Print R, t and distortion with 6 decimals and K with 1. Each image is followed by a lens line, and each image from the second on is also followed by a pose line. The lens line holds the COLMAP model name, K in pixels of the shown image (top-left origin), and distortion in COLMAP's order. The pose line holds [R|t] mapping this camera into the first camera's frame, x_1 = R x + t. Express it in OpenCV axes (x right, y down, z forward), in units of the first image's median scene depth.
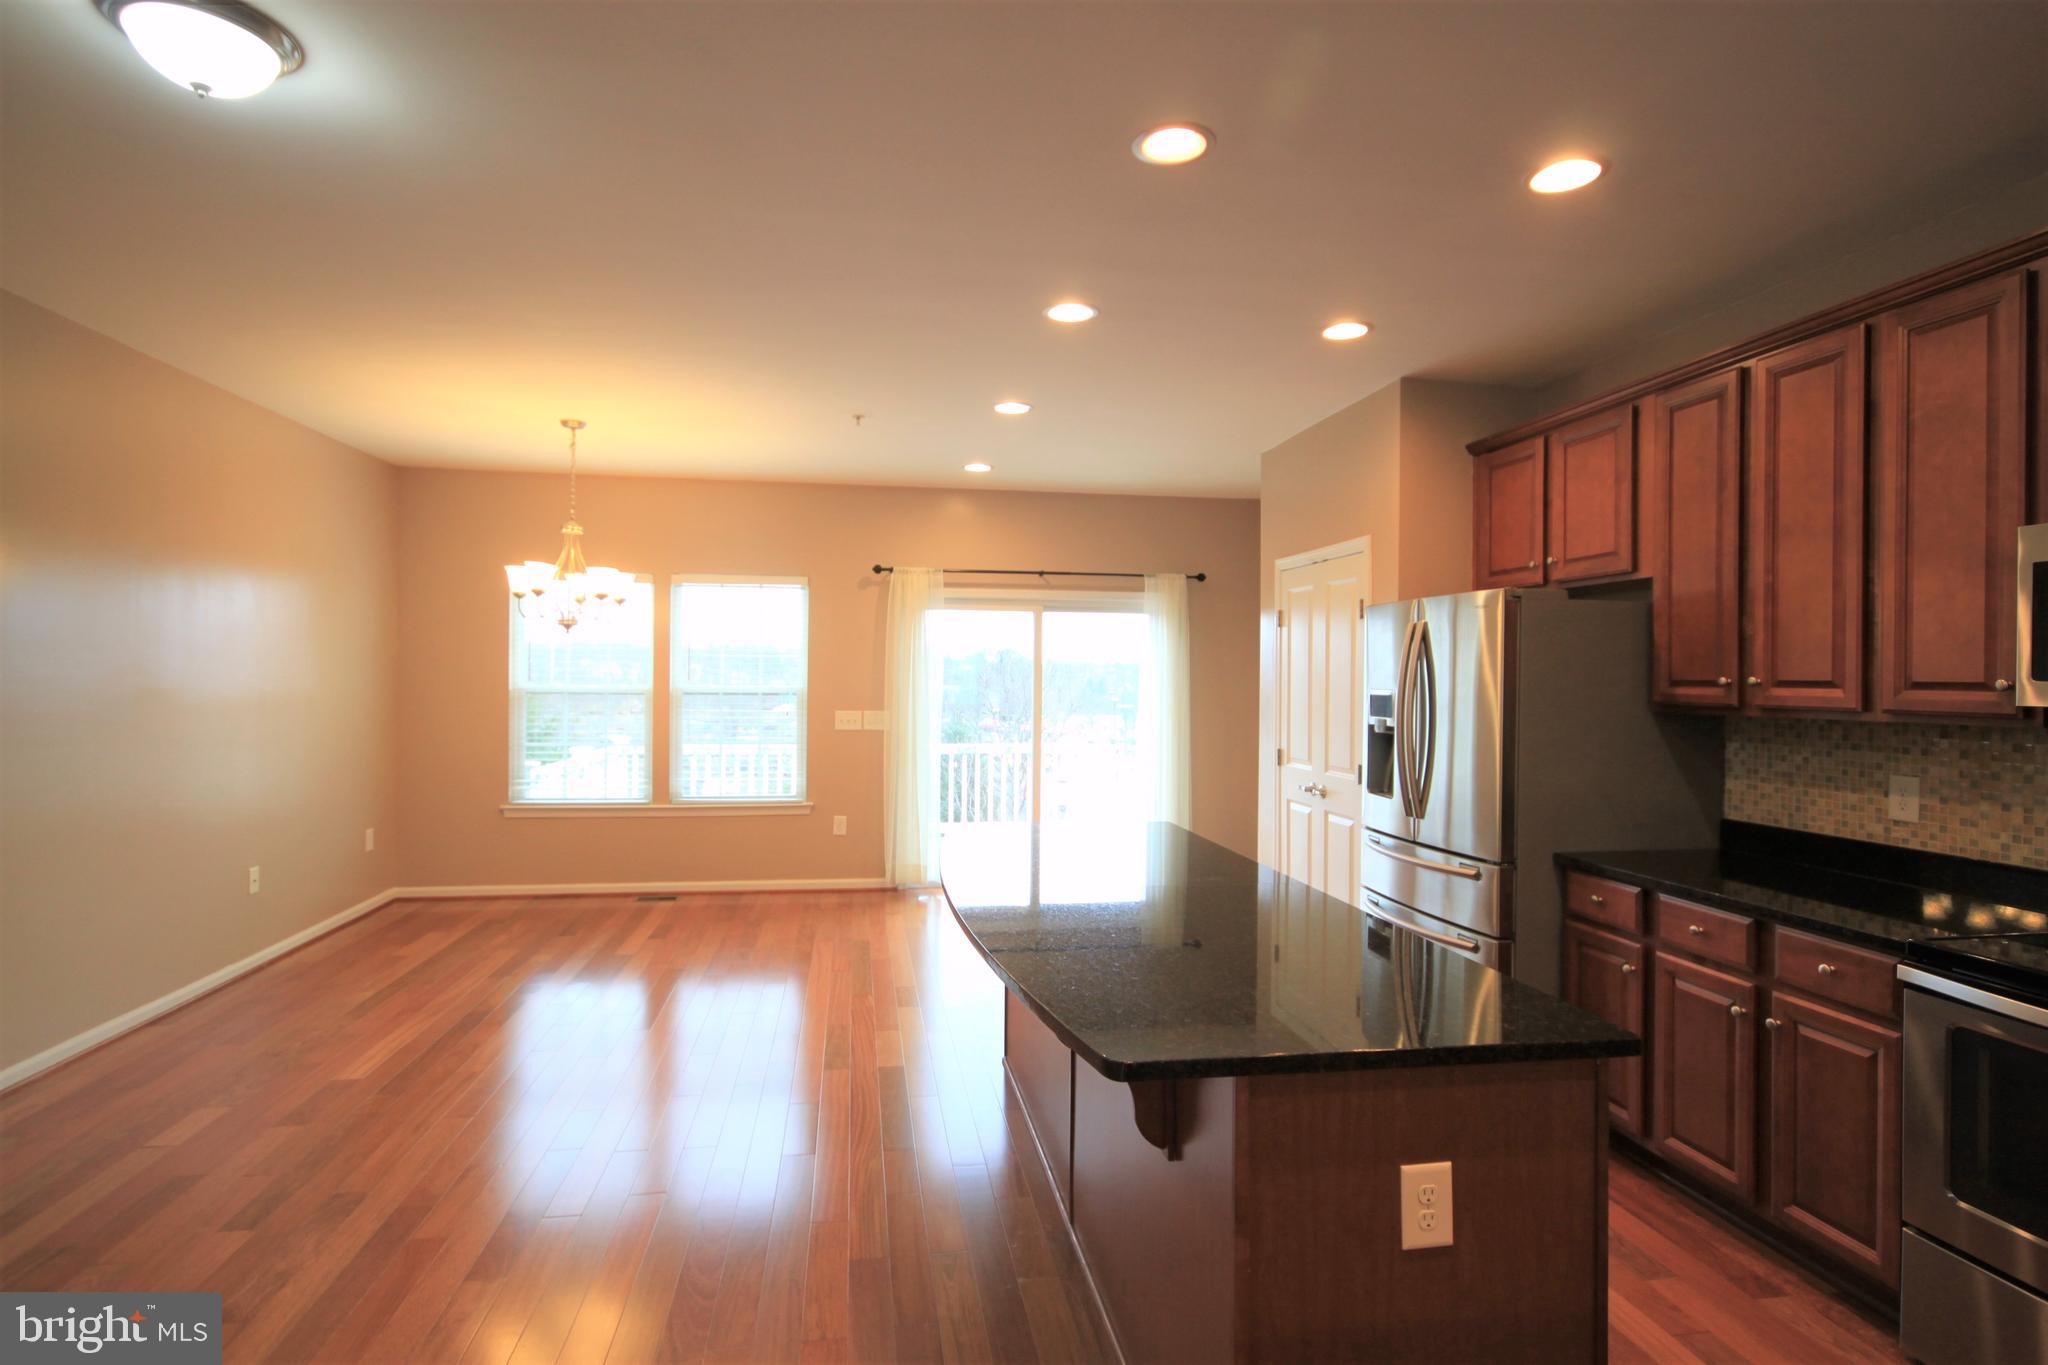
lens RADIAL K [[1049.5, 0, 1015.9], [0, 1049.5, 675.2], [0, 0, 1]] dist [0.006149, 0.000742]
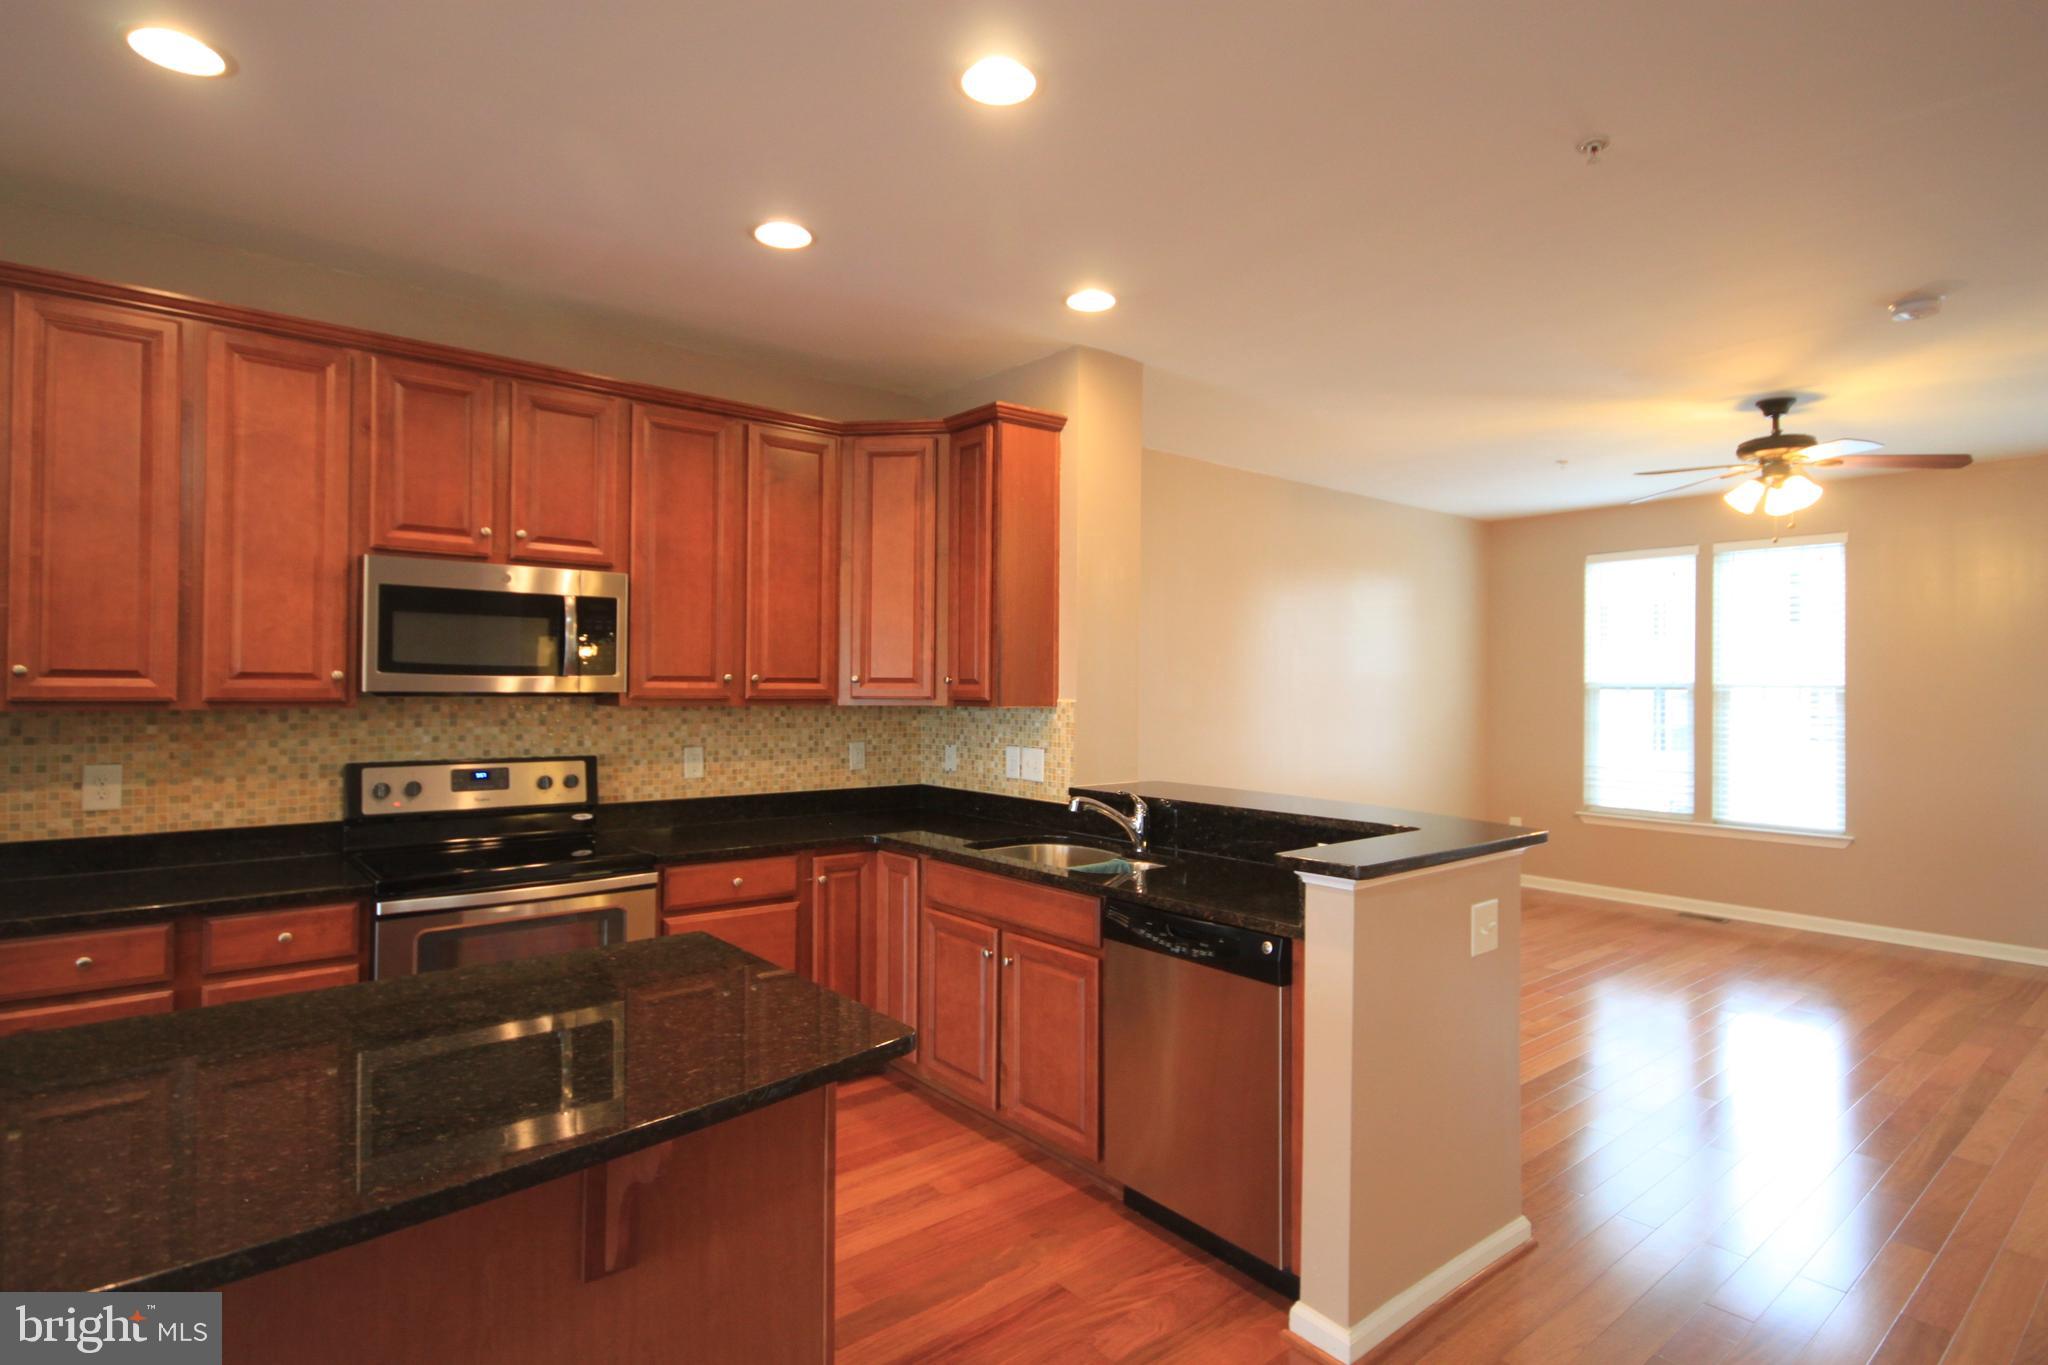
lens RADIAL K [[1049.5, 0, 1017.3], [0, 1049.5, 677.2], [0, 0, 1]] dist [0.006149, 0.000742]
pose [[-0.507332, -0.007013, 0.861722, -0.251781], [-0.014618, 0.999893, -0.000468, 0.000213], [-0.861627, -0.012834, -0.507380, 0.417746]]
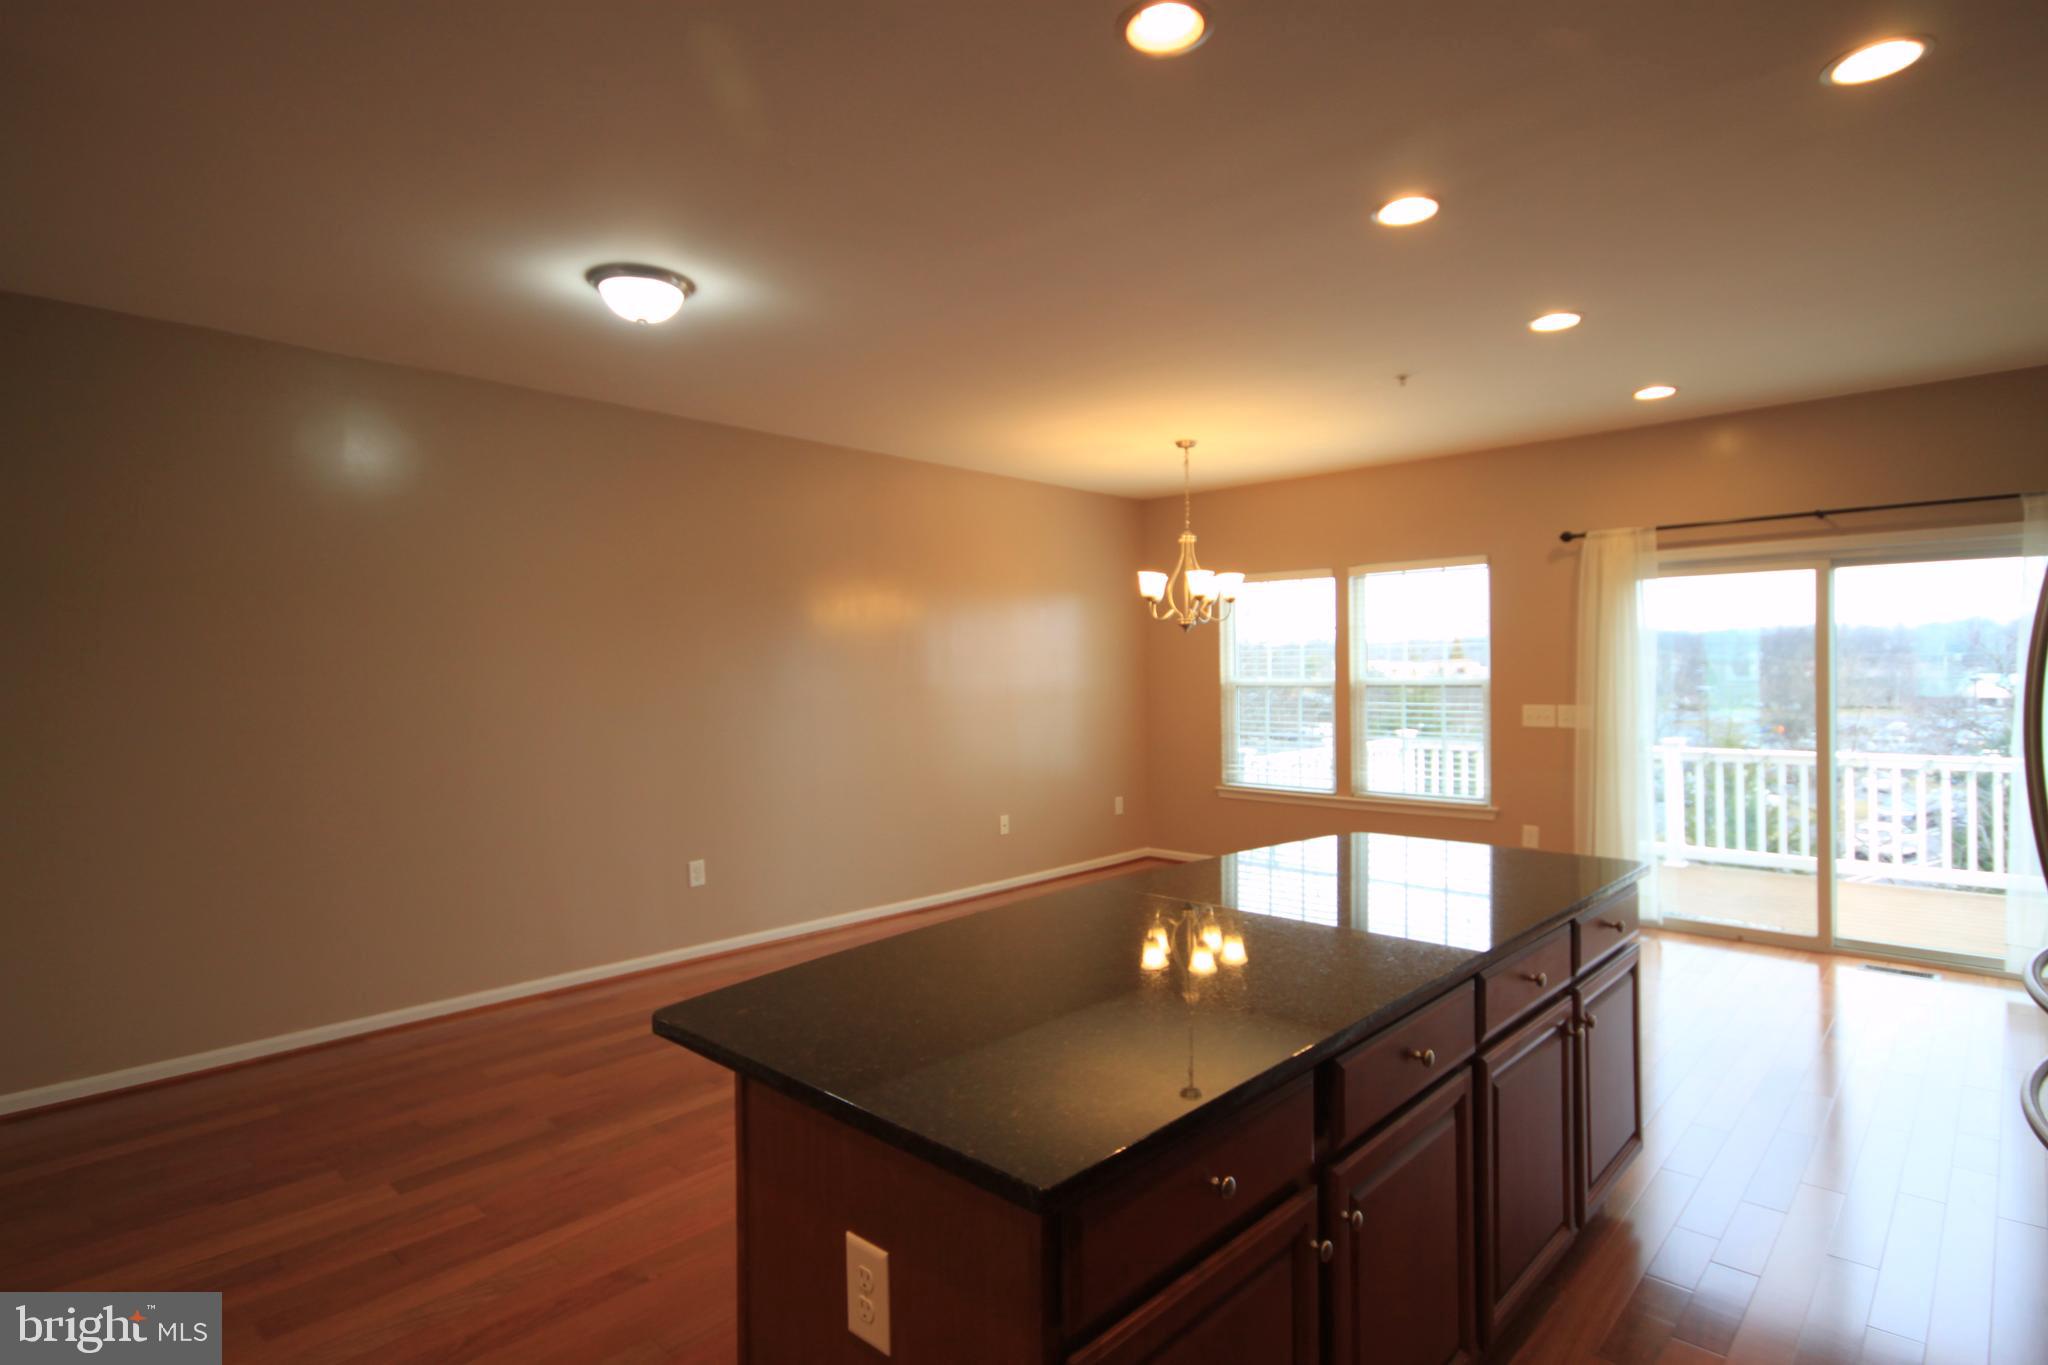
lens RADIAL K [[1049.5, 0, 1022.7], [0, 1049.5, 680.7], [0, 0, 1]] dist [0.006149, 0.000742]
pose [[0.614407, -0.010153, -0.788924, 0.342938], [0.018110, 0.999835, 0.001237, 0.006733], [0.788782, -0.015048, 0.614489, 0.180565]]
